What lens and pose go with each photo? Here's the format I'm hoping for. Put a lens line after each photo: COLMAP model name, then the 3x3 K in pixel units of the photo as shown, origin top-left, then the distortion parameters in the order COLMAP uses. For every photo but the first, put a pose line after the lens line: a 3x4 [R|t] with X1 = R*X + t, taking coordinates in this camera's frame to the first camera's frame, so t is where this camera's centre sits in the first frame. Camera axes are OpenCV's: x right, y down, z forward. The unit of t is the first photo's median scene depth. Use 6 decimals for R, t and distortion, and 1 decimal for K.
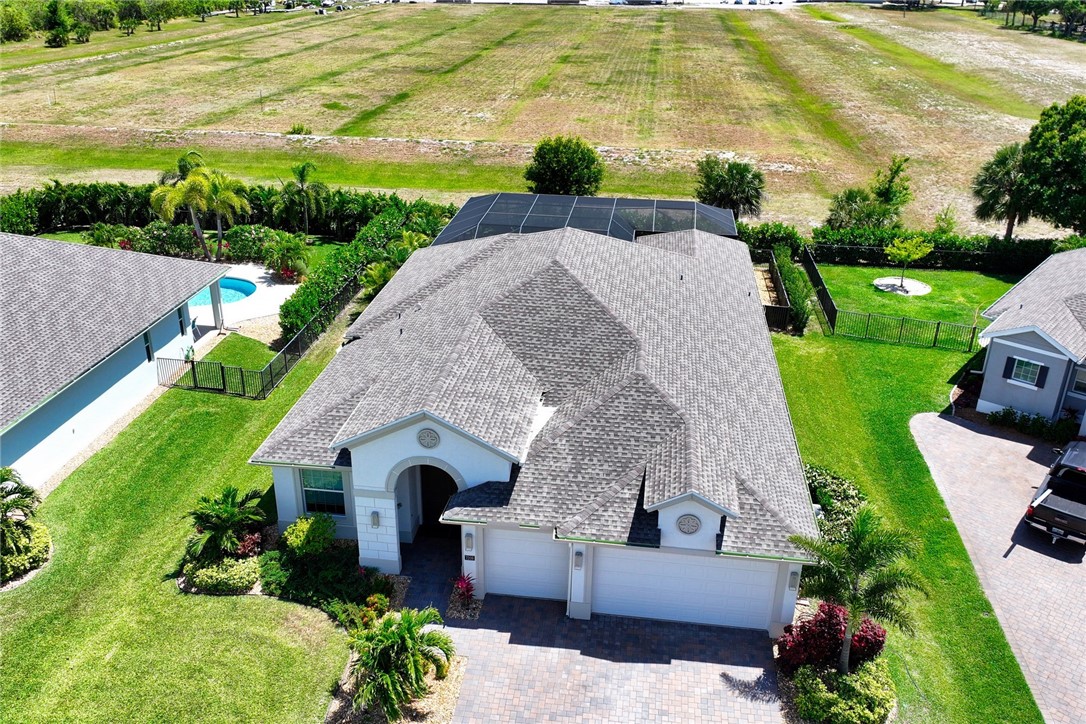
lens RADIAL K [[904.4, 0, 543.0], [0, 904.4, 362.0], [0, 0, 1]] dist [-0.001464, 0.009210]
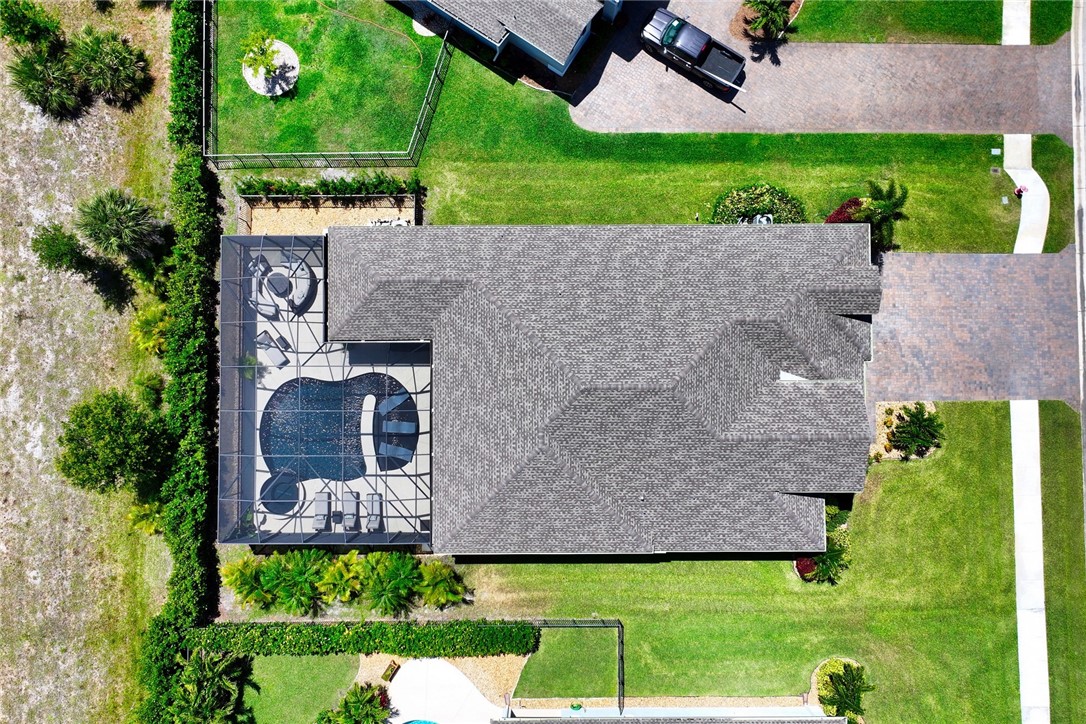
lens RADIAL K [[904.4, 0, 543.0], [0, 904.4, 362.0], [0, 0, 1]] dist [-0.001464, 0.009210]
pose [[-0.135783, -0.990532, 0.020225, 0.052925], [0.411898, -0.037874, 0.910443, -1.471778], [-0.901057, 0.131953, 0.413141, 0.665651]]
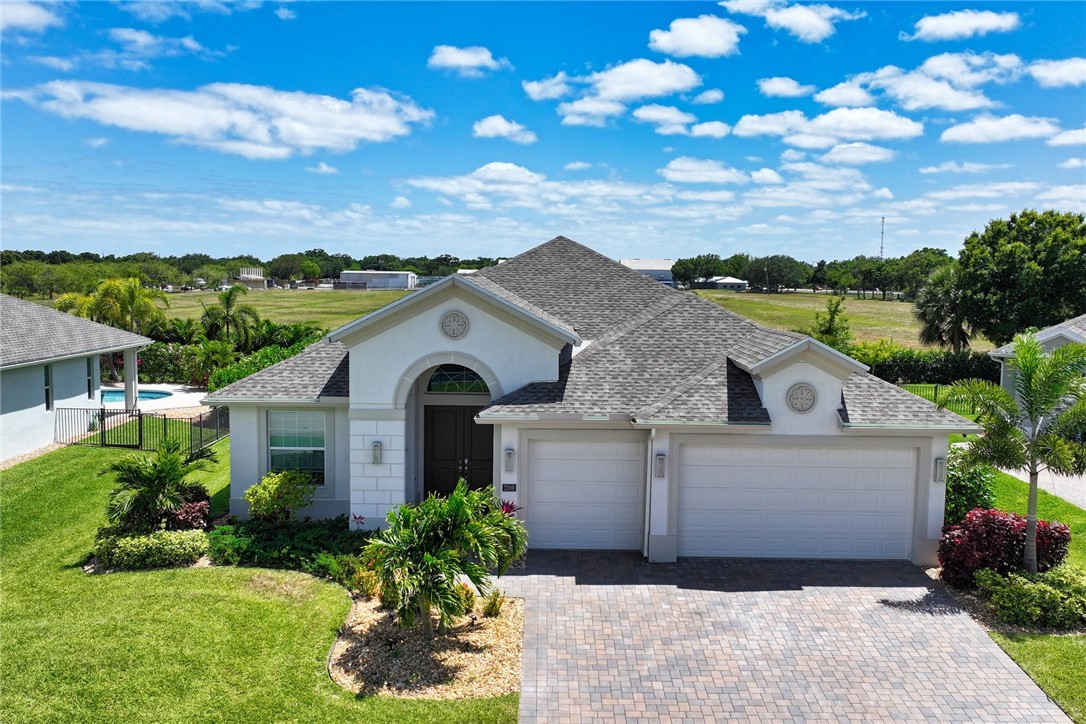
lens RADIAL K [[904.4, 0, 543.0], [0, 904.4, 362.0], [0, 0, 1]] dist [-0.001464, 0.009210]
pose [[0.991610, -0.014638, 0.128437, -0.126113], [0.055964, 0.944242, -0.324460, 0.309288], [-0.116527, 0.328925, 0.937139, 0.226591]]
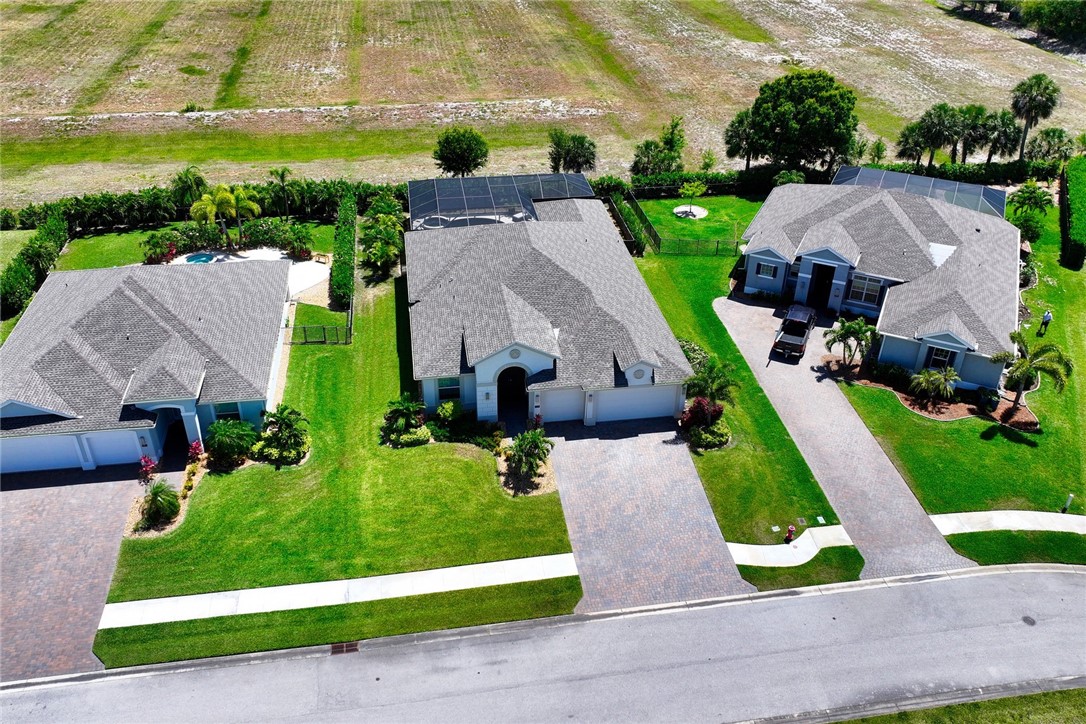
lens RADIAL K [[904.4, 0, 543.0], [0, 904.4, 362.0], [0, 0, 1]] dist [-0.001464, 0.009210]
pose [[0.959531, -0.153339, 0.236196, -0.468852], [0.118079, 0.980534, 0.156878, -0.182105], [-0.255653, -0.122640, 0.958958, -0.858925]]
